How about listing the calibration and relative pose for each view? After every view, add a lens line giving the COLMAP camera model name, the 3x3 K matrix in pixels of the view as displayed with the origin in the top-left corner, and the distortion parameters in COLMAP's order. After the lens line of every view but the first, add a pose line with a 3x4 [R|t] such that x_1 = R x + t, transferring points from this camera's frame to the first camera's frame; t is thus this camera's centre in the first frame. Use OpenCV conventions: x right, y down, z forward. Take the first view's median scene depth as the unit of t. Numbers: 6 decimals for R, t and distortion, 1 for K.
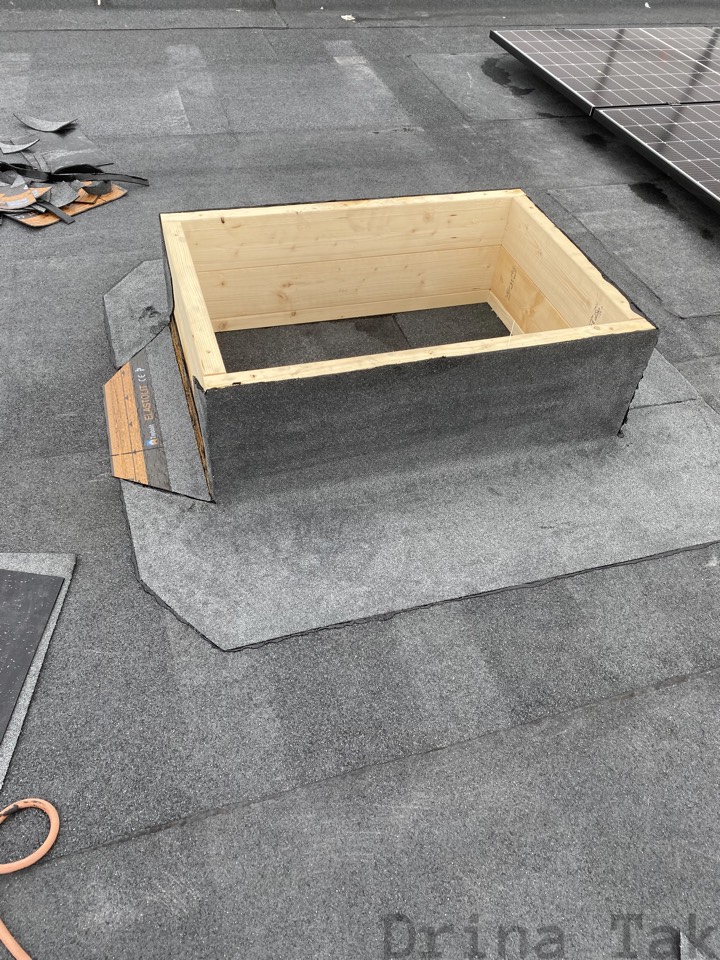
lens RADIAL K [[731.0, 0, 336.3], [0, 731.0, 479.8], [0, 0, 1]] dist [0.019009, 0.000639]
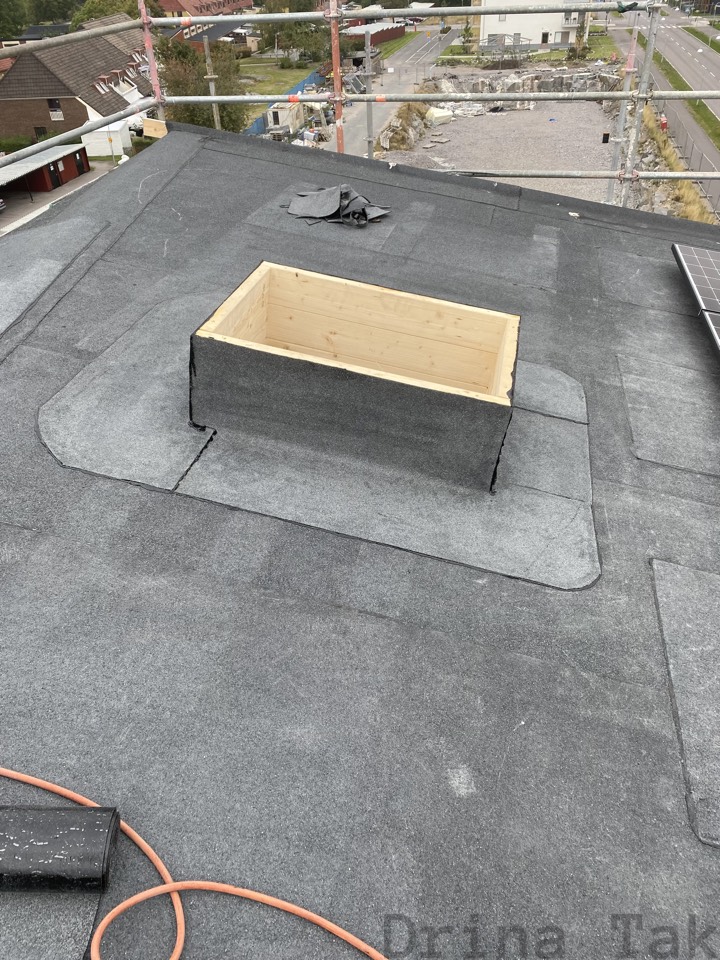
lens RADIAL K [[727.3, 0, 342.8], [0, 727.3, 465.5], [0, 0, 1]] dist [0.064326, -0.089059]
pose [[0.870158, 0.327095, -0.368556, 0.433394], [-0.402359, 0.903409, -0.148188, 0.132647], [0.284486, 0.277239, 0.917718, -0.175294]]
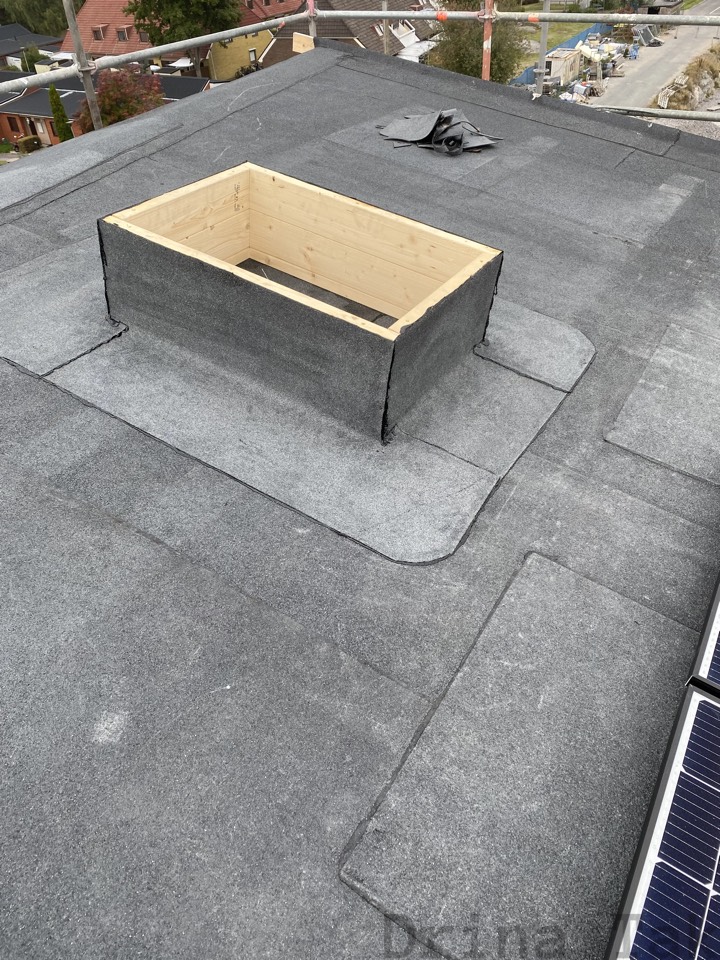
lens RADIAL K [[736.4, 0, 363.2], [0, 736.4, 458.8], [0, 0, 1]] dist [0.027321, -0.005802]
pose [[0.678170, 0.488691, -0.548877, 0.695943], [-0.576759, 0.816784, 0.014600, -0.028317], [0.455449, 0.306668, 0.835776, 0.051546]]
